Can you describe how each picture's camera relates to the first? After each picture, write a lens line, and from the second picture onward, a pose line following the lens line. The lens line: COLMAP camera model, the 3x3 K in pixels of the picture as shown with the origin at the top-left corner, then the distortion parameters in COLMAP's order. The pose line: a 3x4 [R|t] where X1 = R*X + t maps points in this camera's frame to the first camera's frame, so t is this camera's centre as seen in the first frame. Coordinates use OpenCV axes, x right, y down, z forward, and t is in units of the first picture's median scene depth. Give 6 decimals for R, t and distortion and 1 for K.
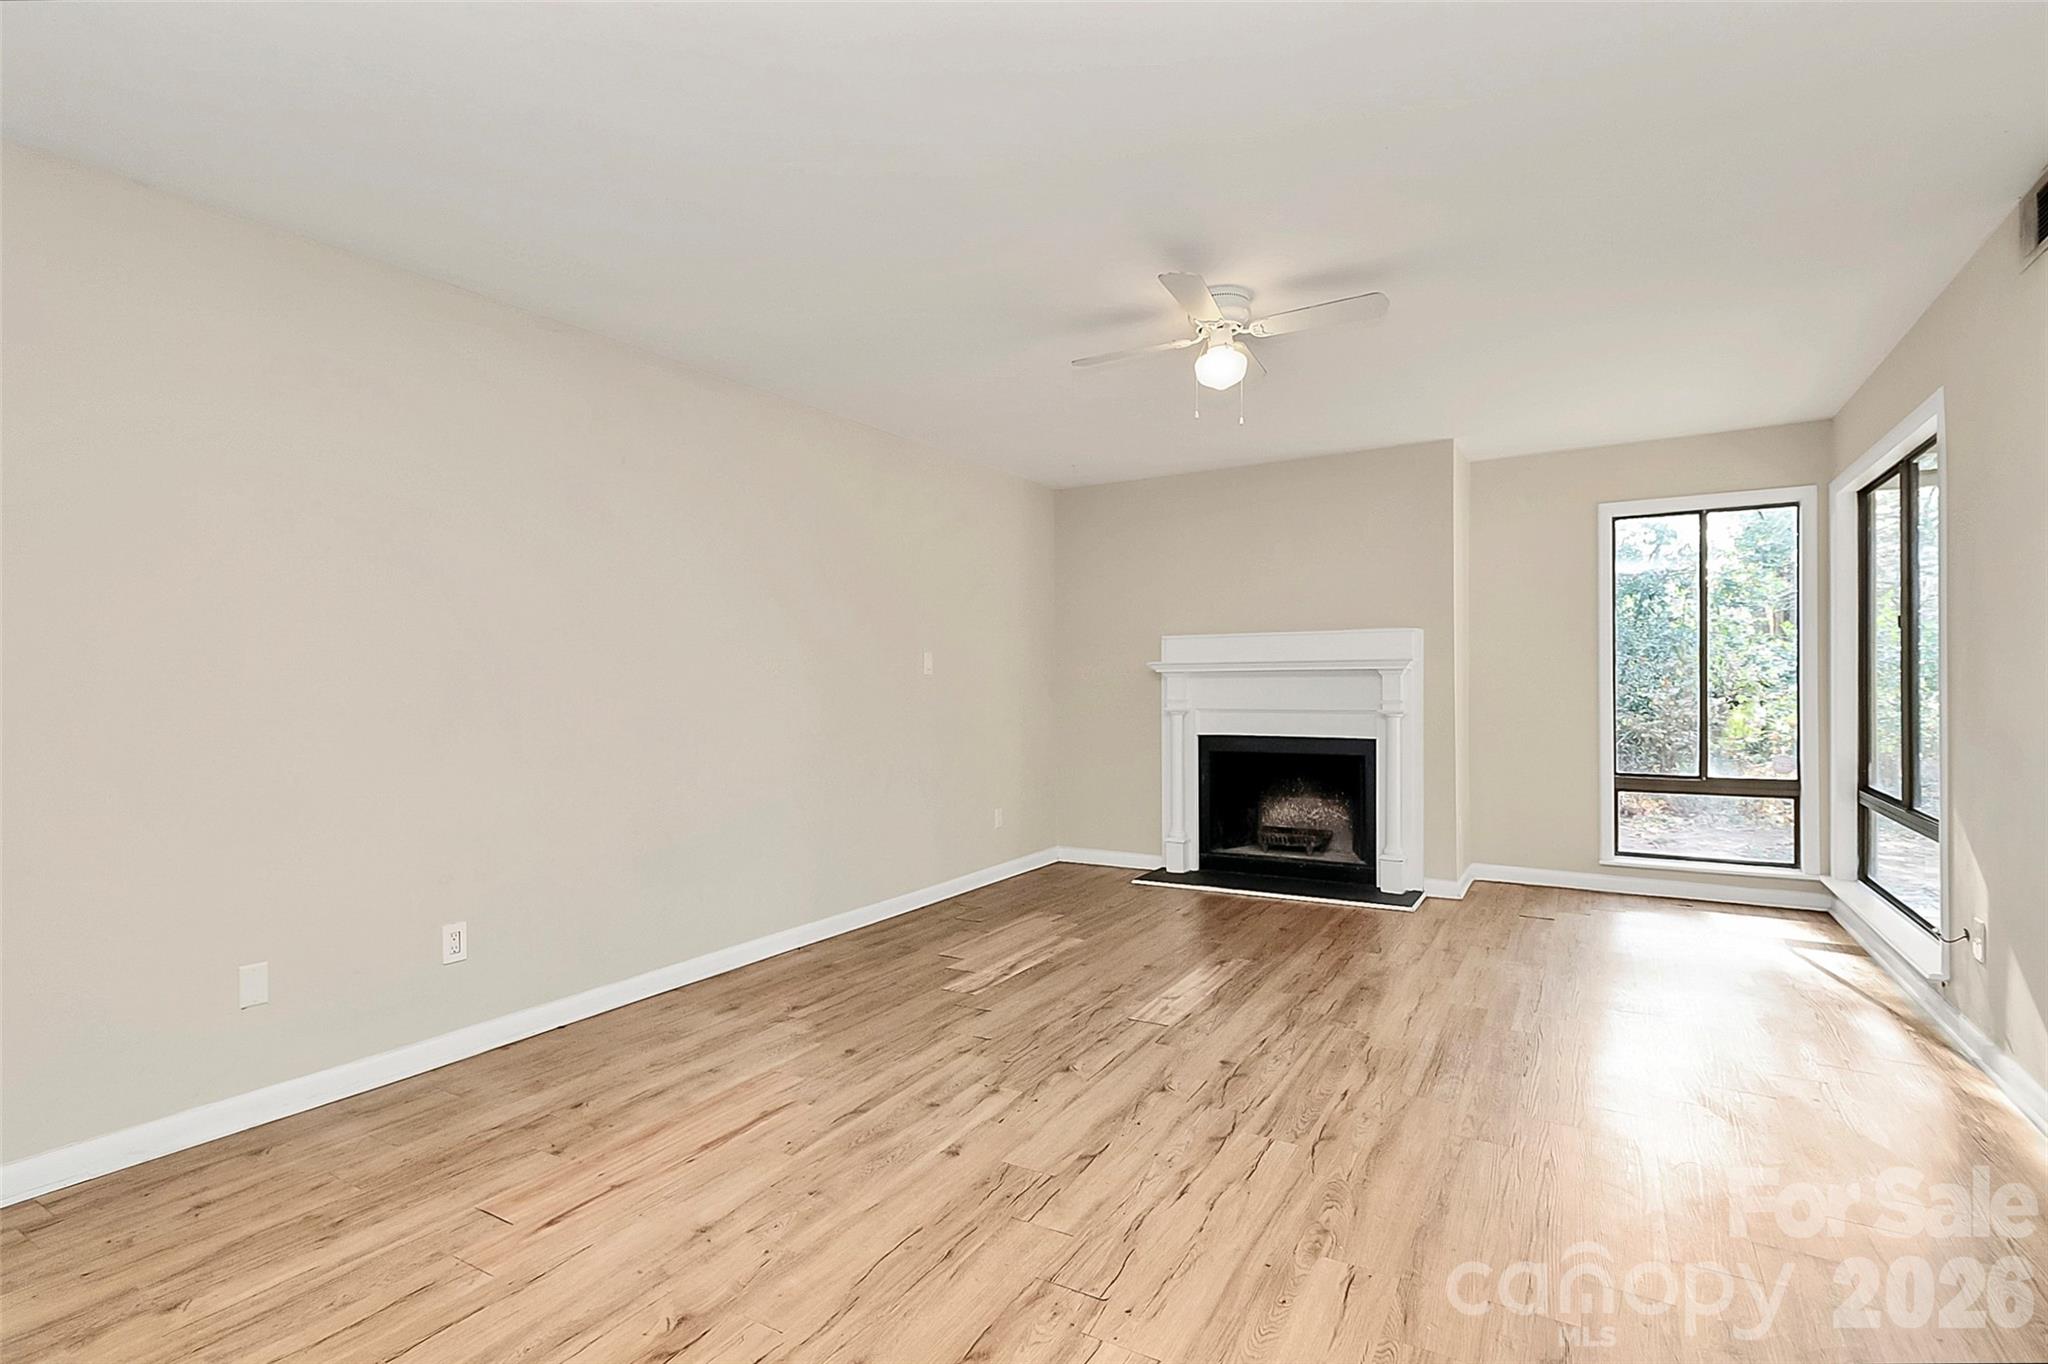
lens RADIAL K [[985.5, 0, 1023.3], [0, 985.5, 680.4], [0, 0, 1]] dist [-0.001649, -0.000231]
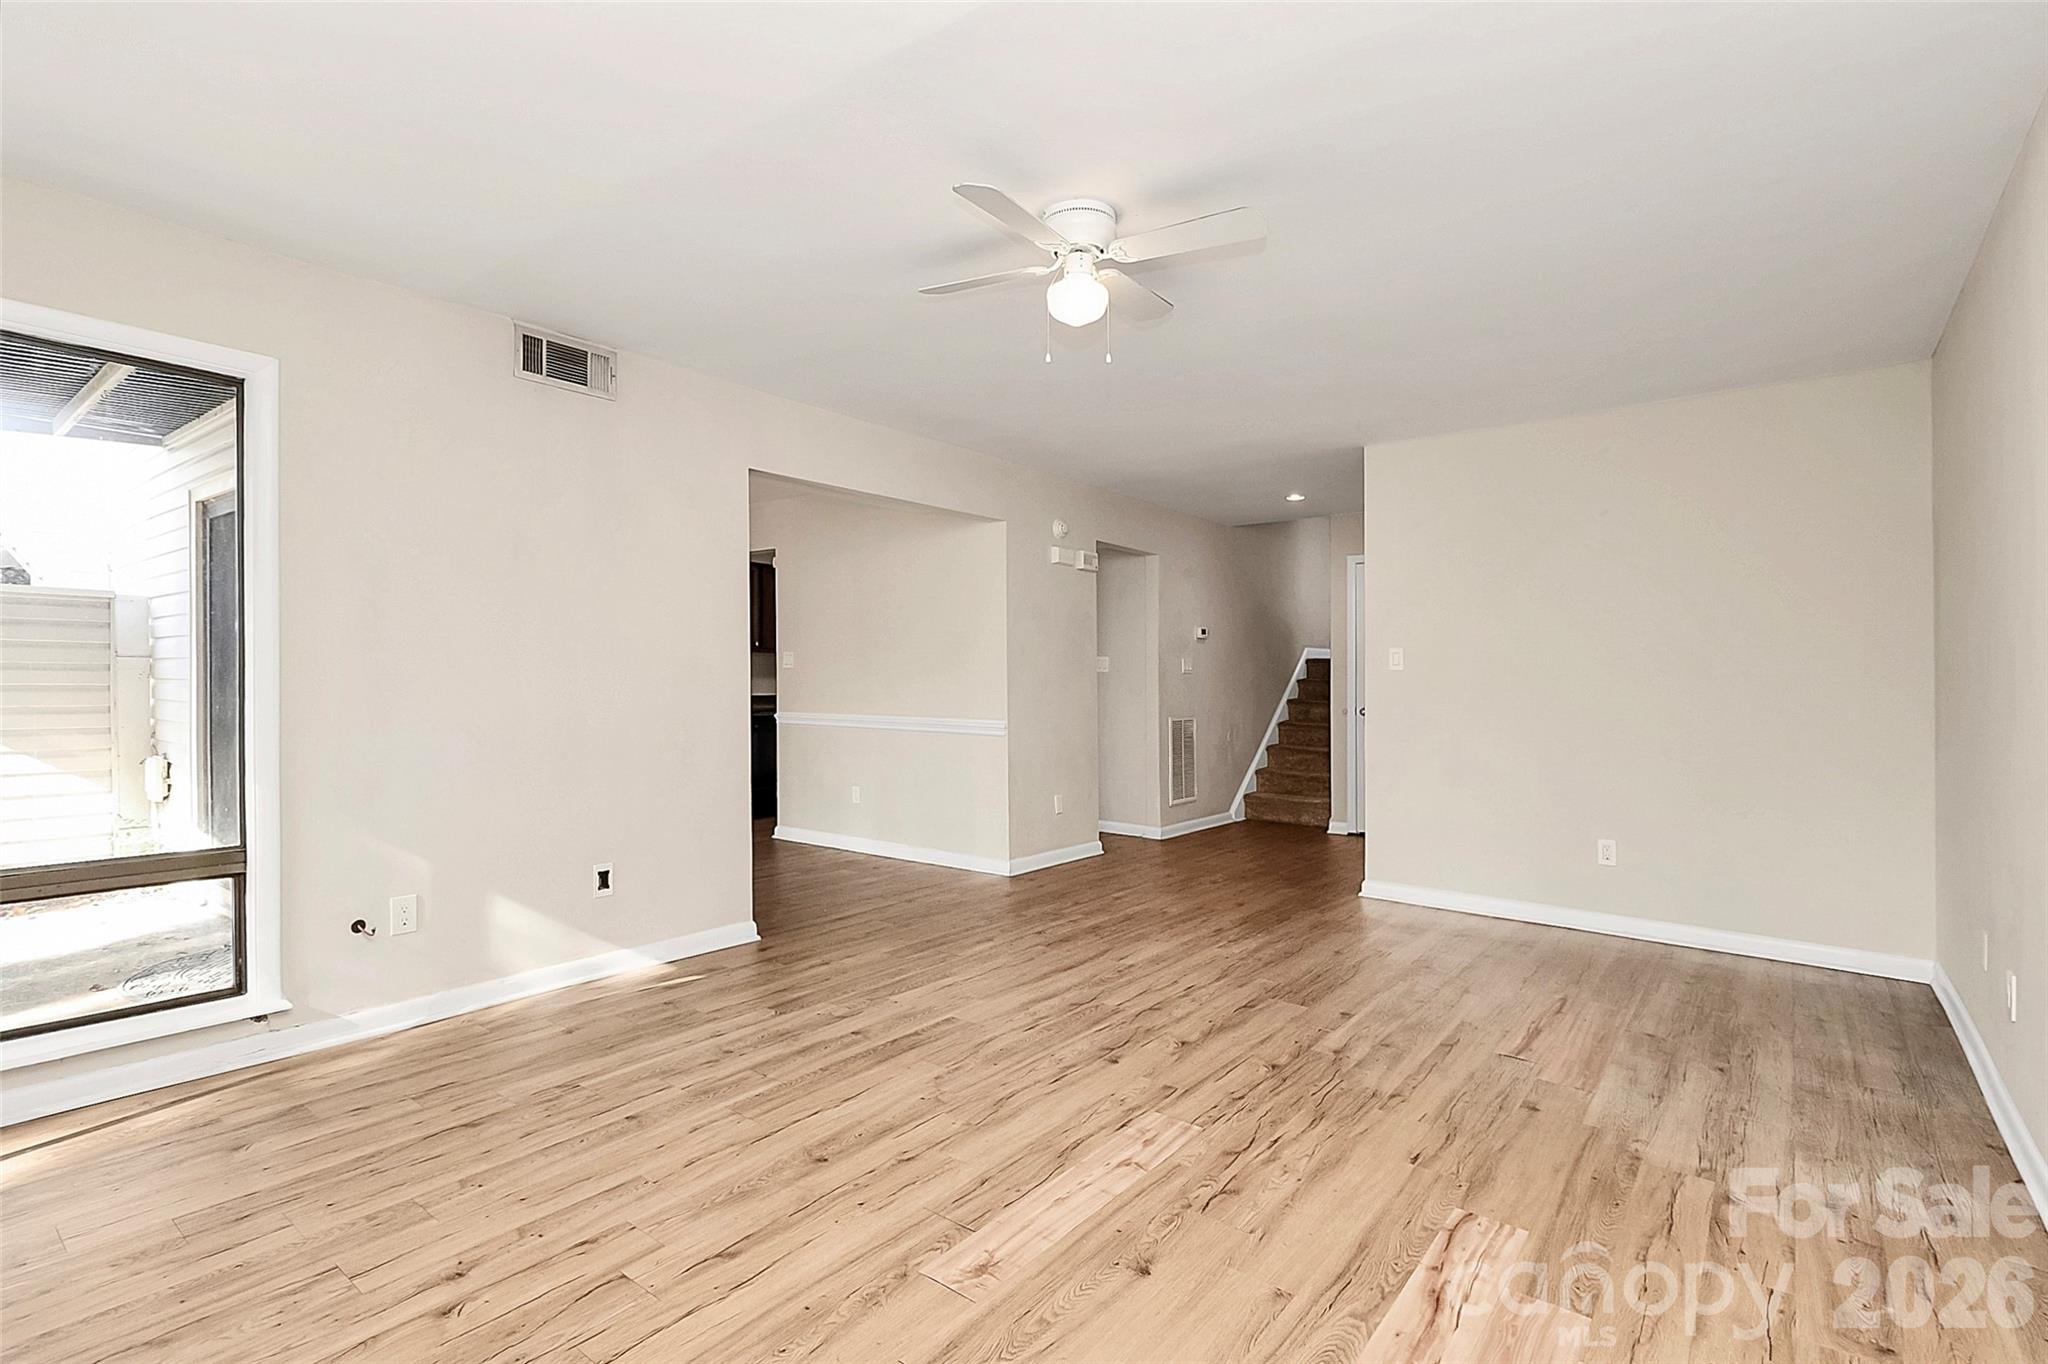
lens RADIAL K [[985.5, 0, 1023.7], [0, 985.5, 683.3], [0, 0, 1]] dist [-0.001649, -0.000231]
pose [[-0.990777, -0.009040, 0.135204, 0.171837], [-0.009184, 0.999958, -0.000440, 0.004200], [-0.135194, -0.001677, -0.990818, 2.108396]]
